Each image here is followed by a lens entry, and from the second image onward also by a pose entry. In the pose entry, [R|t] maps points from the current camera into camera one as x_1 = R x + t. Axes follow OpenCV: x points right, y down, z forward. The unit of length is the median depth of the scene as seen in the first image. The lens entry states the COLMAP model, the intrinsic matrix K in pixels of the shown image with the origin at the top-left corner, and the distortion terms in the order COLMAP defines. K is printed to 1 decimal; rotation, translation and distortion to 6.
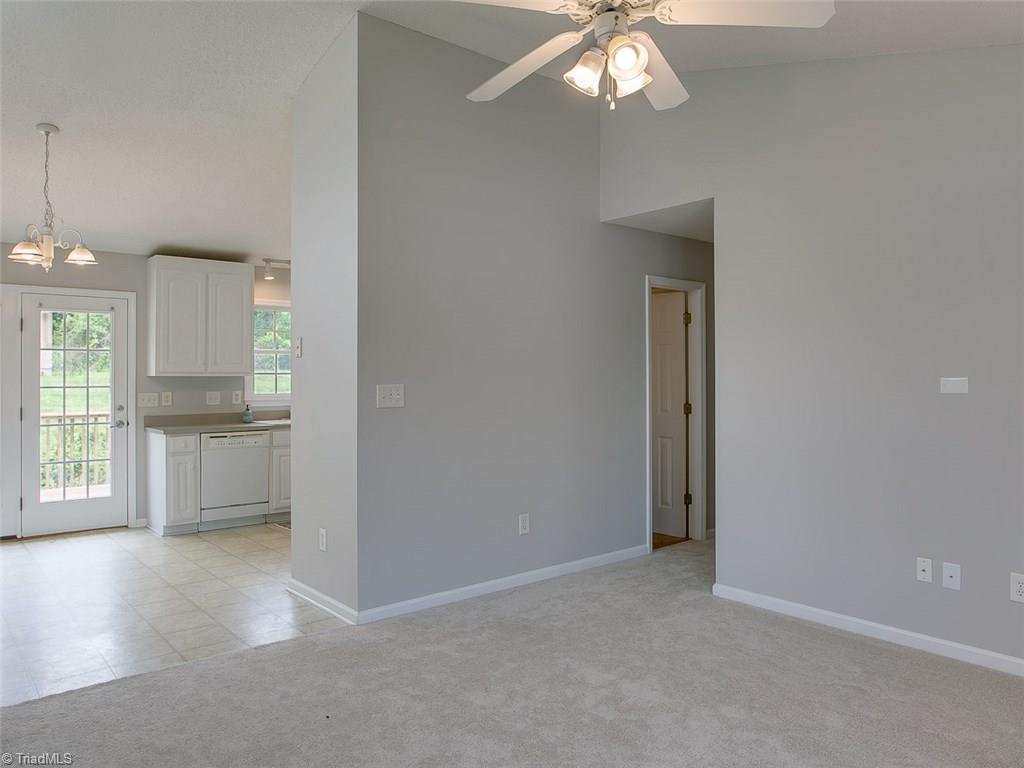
lens RADIAL K [[726.4, 0, 494.8], [0, 726.4, 373.0], [0, 0, 1]] dist [-0.035324, 0.023512]
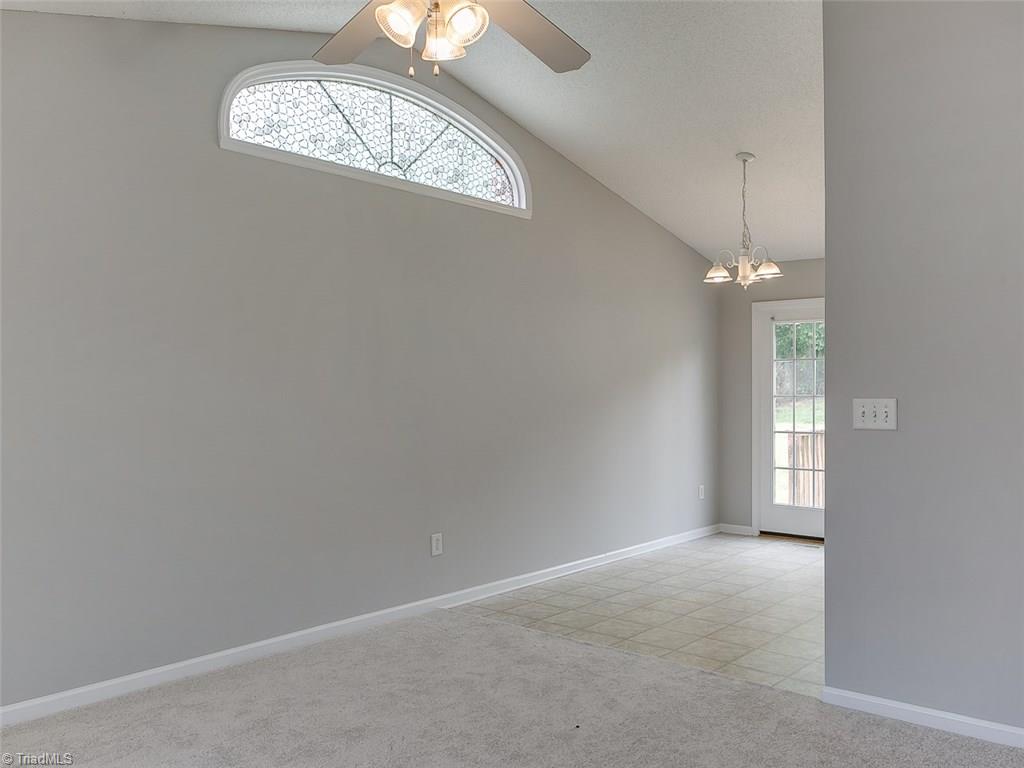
lens RADIAL K [[812.0, 0, 514.2], [0, 812.0, 384.6], [0, 0, 1]] dist [-0.024193, 0.021188]
pose [[0.177741, 0.002101, -0.984075, 0.386497], [-0.002401, 0.999996, 0.001701, 0.001223], [0.984074, 0.002060, 0.177745, 0.327614]]
